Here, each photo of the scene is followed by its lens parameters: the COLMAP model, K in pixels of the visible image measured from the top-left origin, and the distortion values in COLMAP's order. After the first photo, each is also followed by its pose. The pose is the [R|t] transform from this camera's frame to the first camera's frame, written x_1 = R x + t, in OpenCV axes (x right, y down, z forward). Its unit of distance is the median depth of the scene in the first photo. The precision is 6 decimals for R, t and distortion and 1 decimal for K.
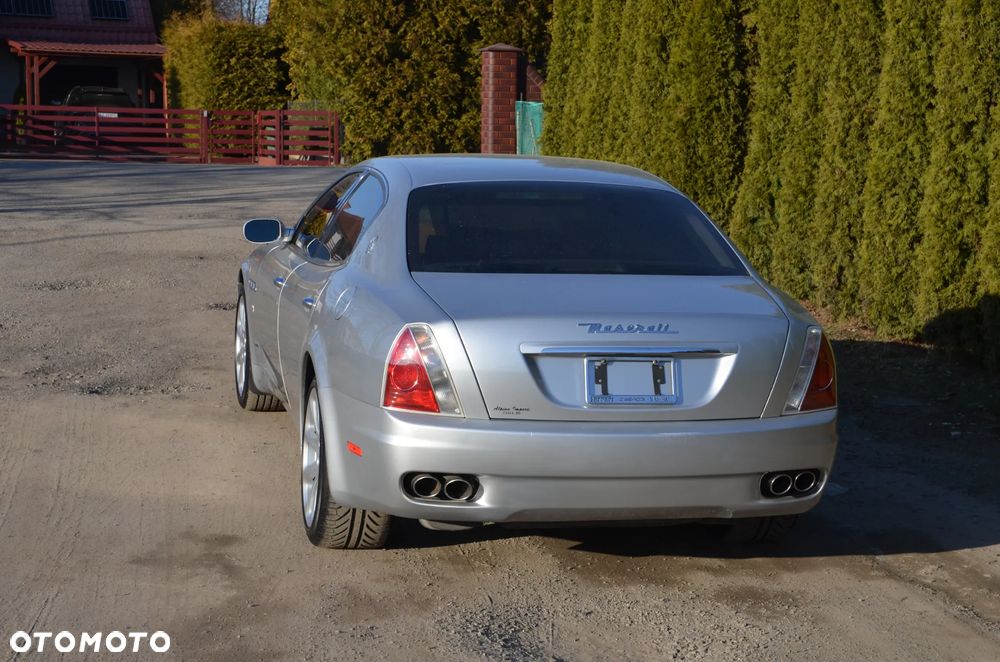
lens RADIAL K [[2022.9, 0, 520.8], [0, 2022.9, 346.5], [0, 0, 1]] dist [0.168401, 0.527589]
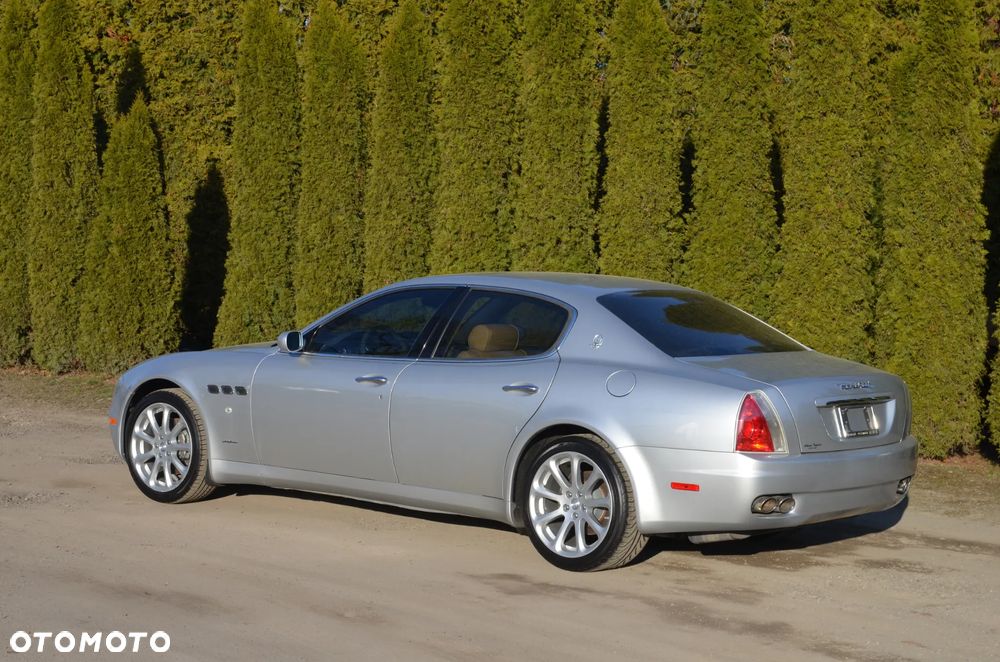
lens RADIAL K [[2022.9, 0, 520.8], [0, 2022.9, 346.5], [0, 0, 1]] dist [0.168401, 0.527589]
pose [[0.792131, -0.046508, 0.608577, -0.409717], [0.077797, 0.996653, -0.025096, -0.007491], [-0.605373, 0.067224, 0.793098, -0.012428]]
